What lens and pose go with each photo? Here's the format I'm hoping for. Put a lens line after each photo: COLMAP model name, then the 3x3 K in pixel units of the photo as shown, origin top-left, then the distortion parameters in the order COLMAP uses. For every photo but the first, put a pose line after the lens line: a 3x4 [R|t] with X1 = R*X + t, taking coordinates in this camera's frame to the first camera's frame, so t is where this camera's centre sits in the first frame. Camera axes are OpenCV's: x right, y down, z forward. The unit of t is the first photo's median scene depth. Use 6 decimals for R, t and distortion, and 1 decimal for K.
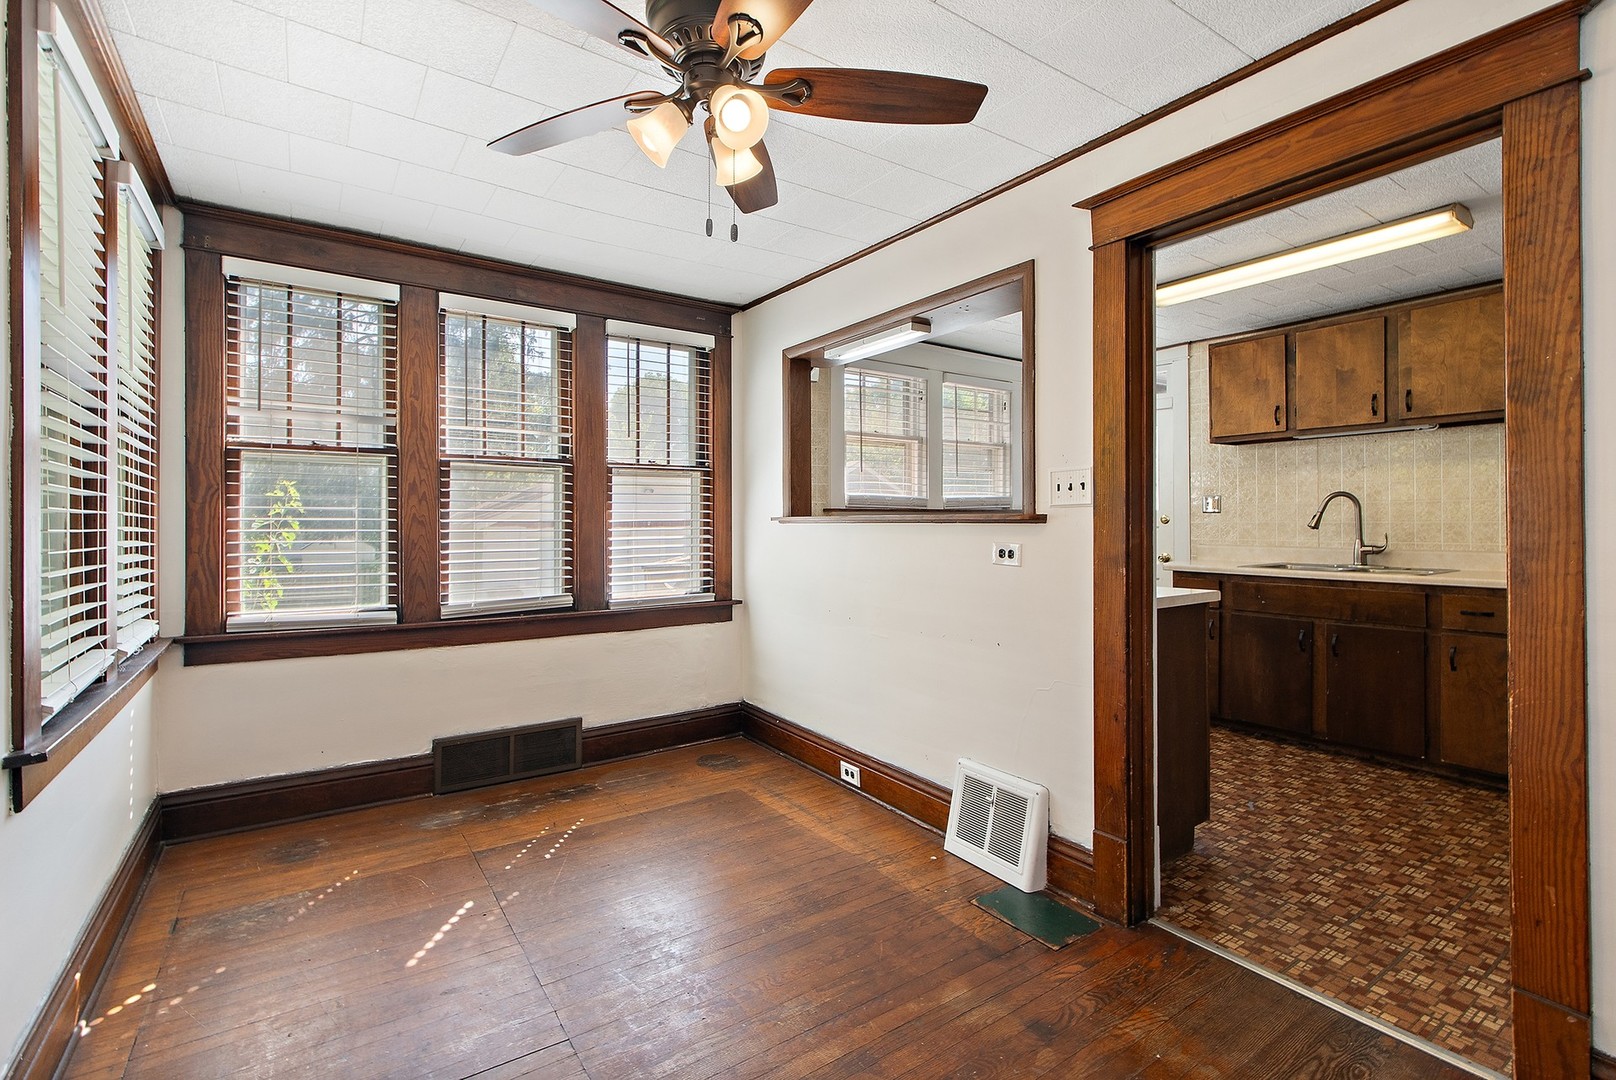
lens RADIAL K [[734.9, 0, 803.7], [0, 734.9, 525.7], [0, 0, 1]] dist [0.007812, -0.001612]
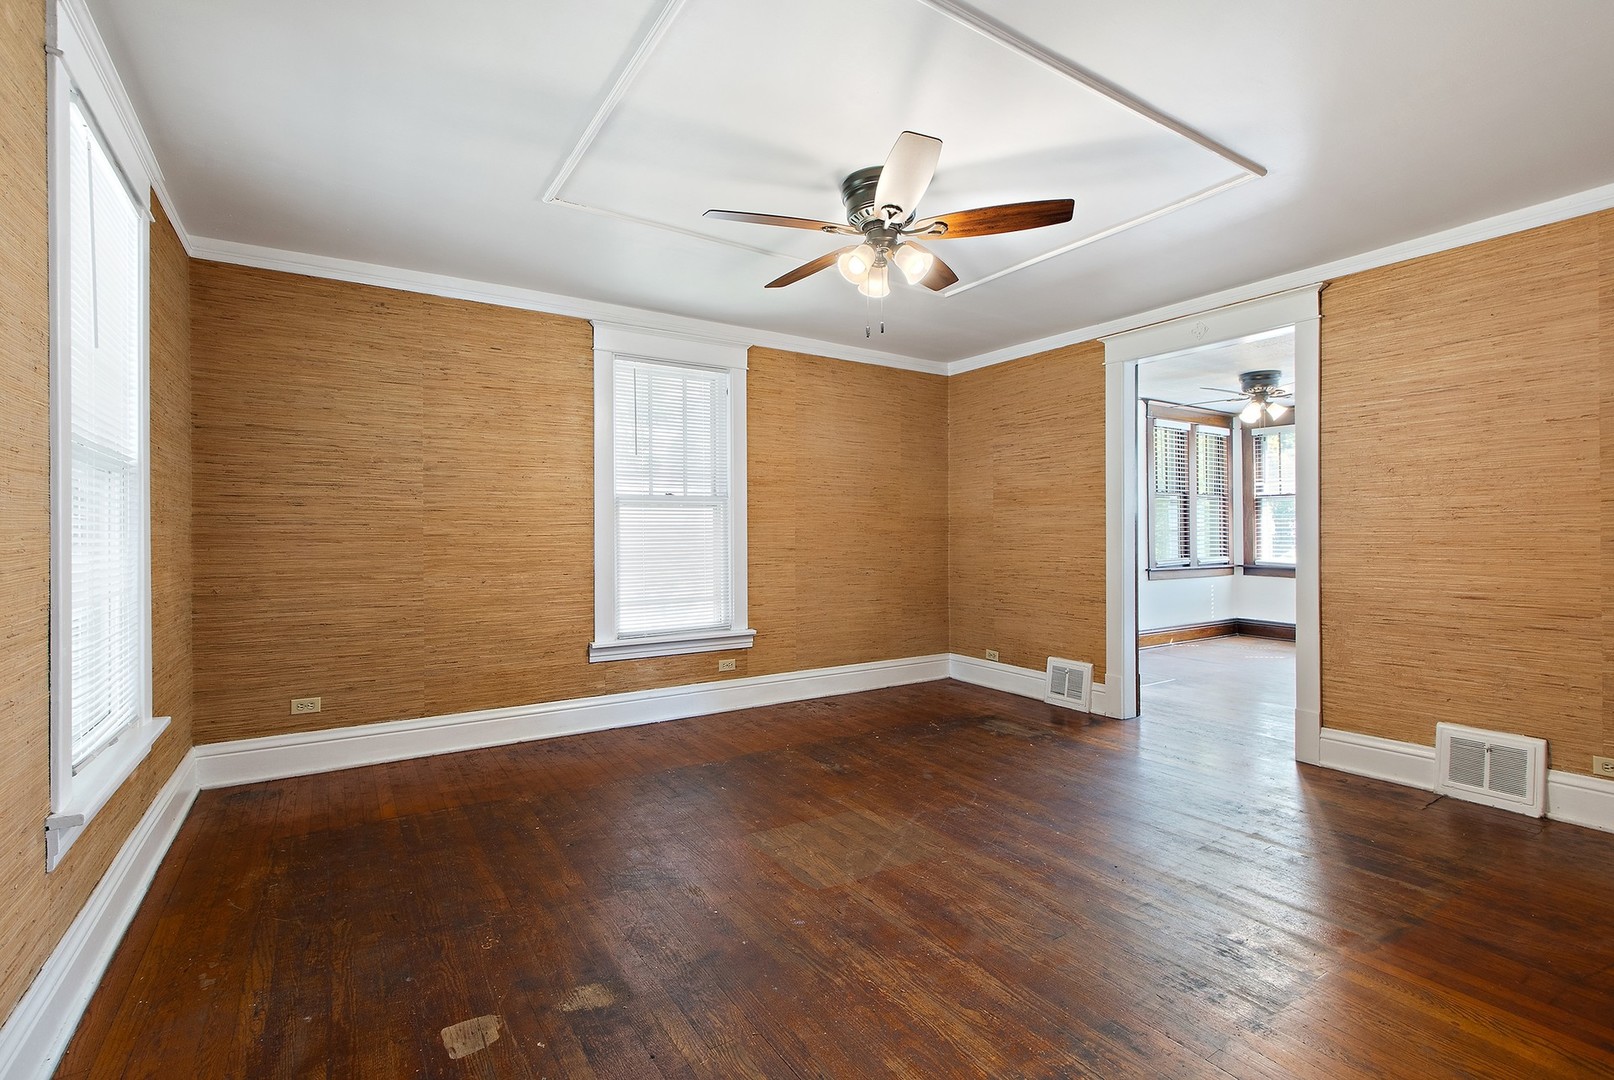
lens RADIAL K [[734.0, 0, 817.3], [0, 734.0, 527.7], [0, 0, 1]] dist [0.007812, -0.001612]
pose [[-0.013606, -0.011810, -0.999838, 1.714422], [-0.000560, 0.999930, -0.011803, 0.033224], [0.999907, 0.000399, -0.013611, -0.518357]]
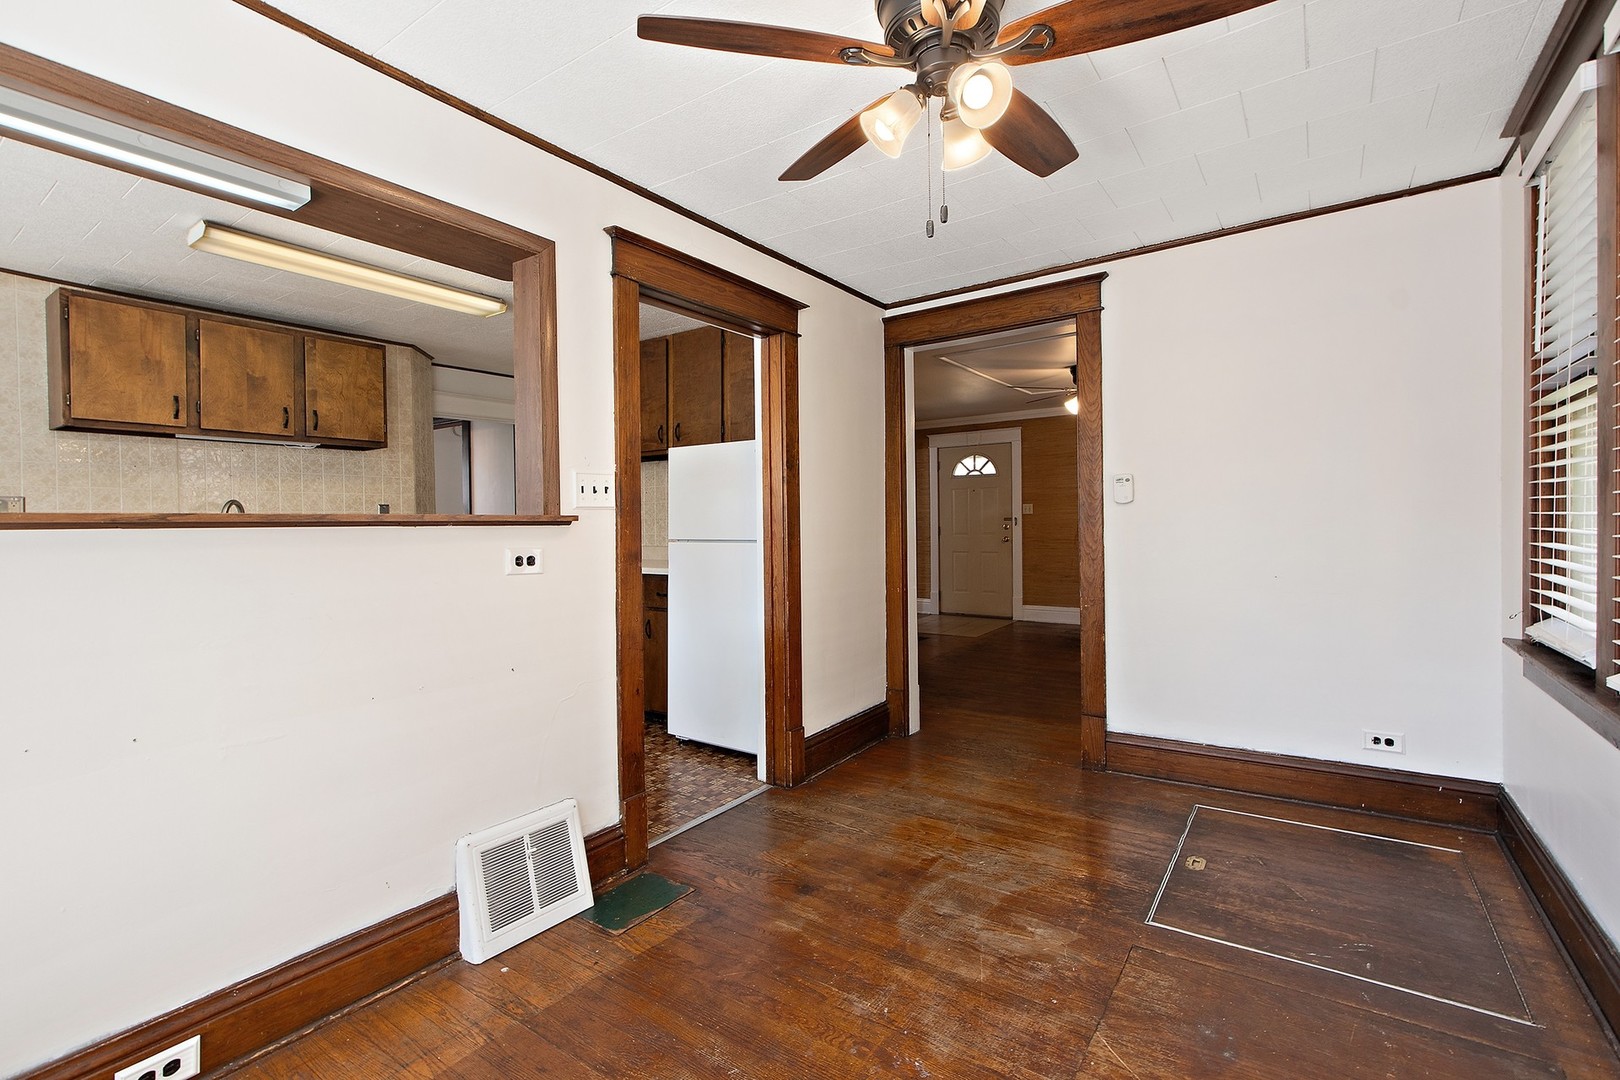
lens RADIAL K [[729.4, 0, 803.7], [0, 729.4, 533.4], [0, 0, 1]] dist [0.002035, -0.002243]
pose [[-0.340238, -0.003987, 0.940331, -0.513693], [0.021368, 0.999700, 0.011970, 0.002198], [-0.940097, 0.024166, -0.340050, 0.784095]]
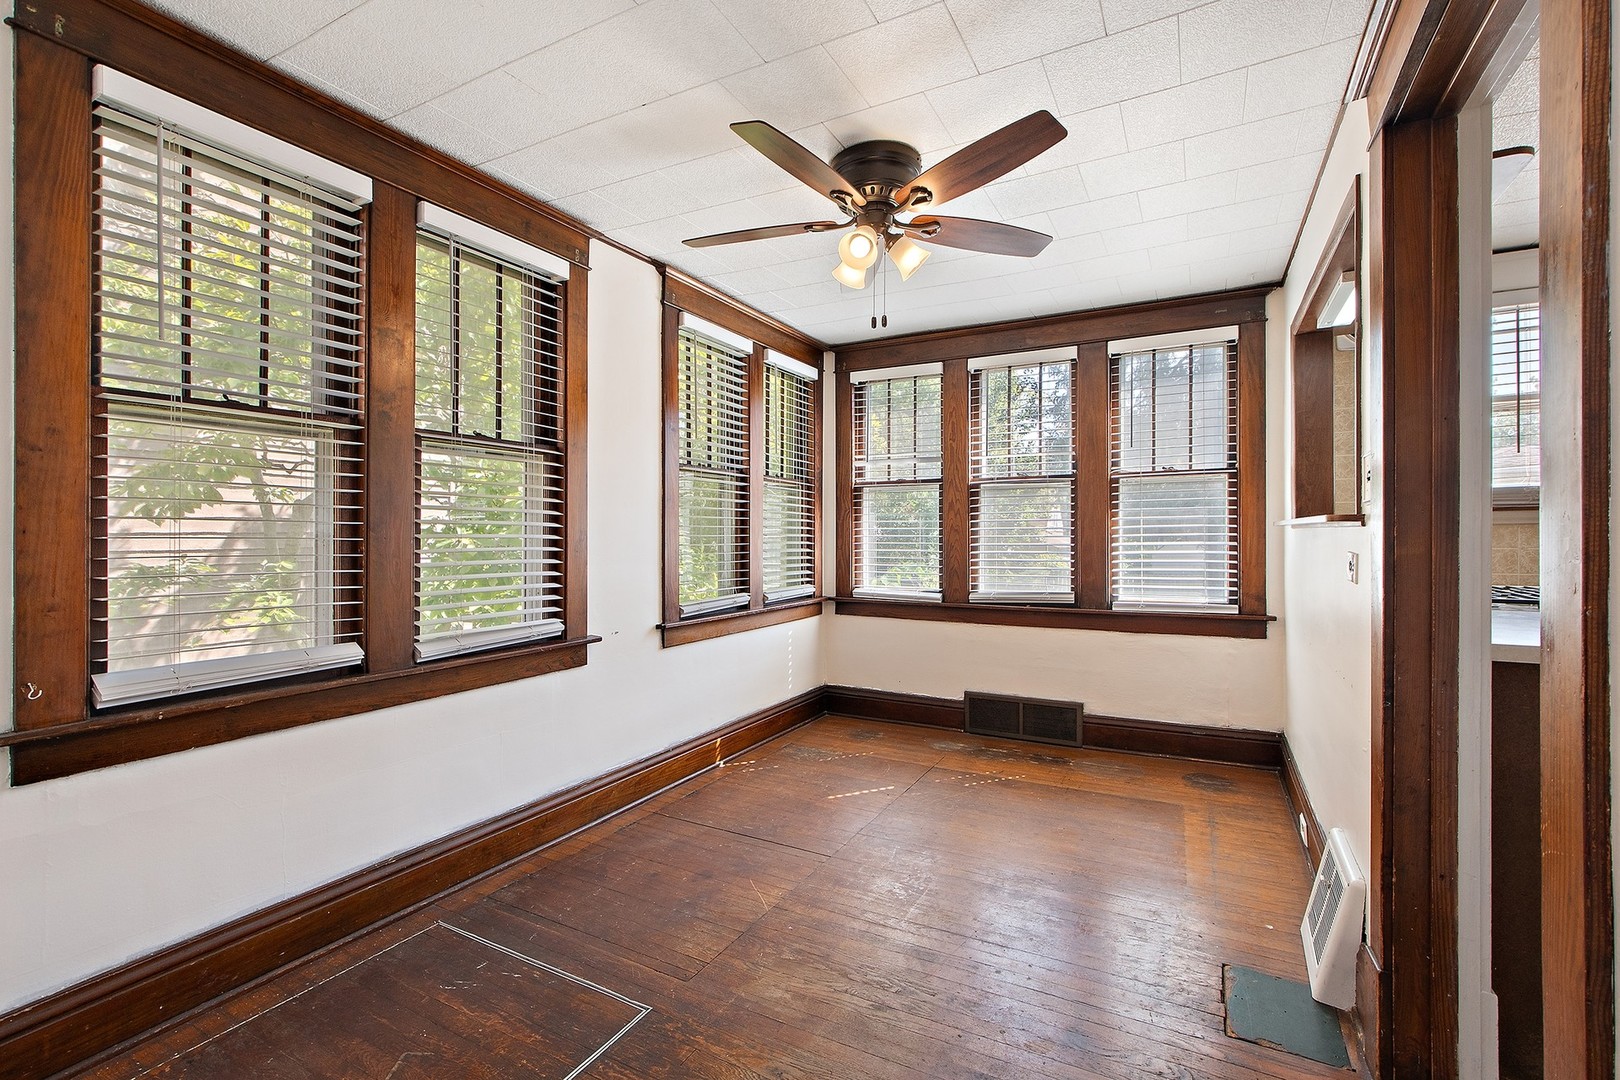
lens RADIAL K [[729.4, 0, 808.3], [0, 729.4, 539.8], [0, 0, 1]] dist [0.002035, -0.002243]
pose [[0.458067, 0.001618, -0.888916, 0.548514], [0.000410, 0.999998, 0.002031, 0.009854], [0.888917, -0.001295, 0.458066, 0.130718]]
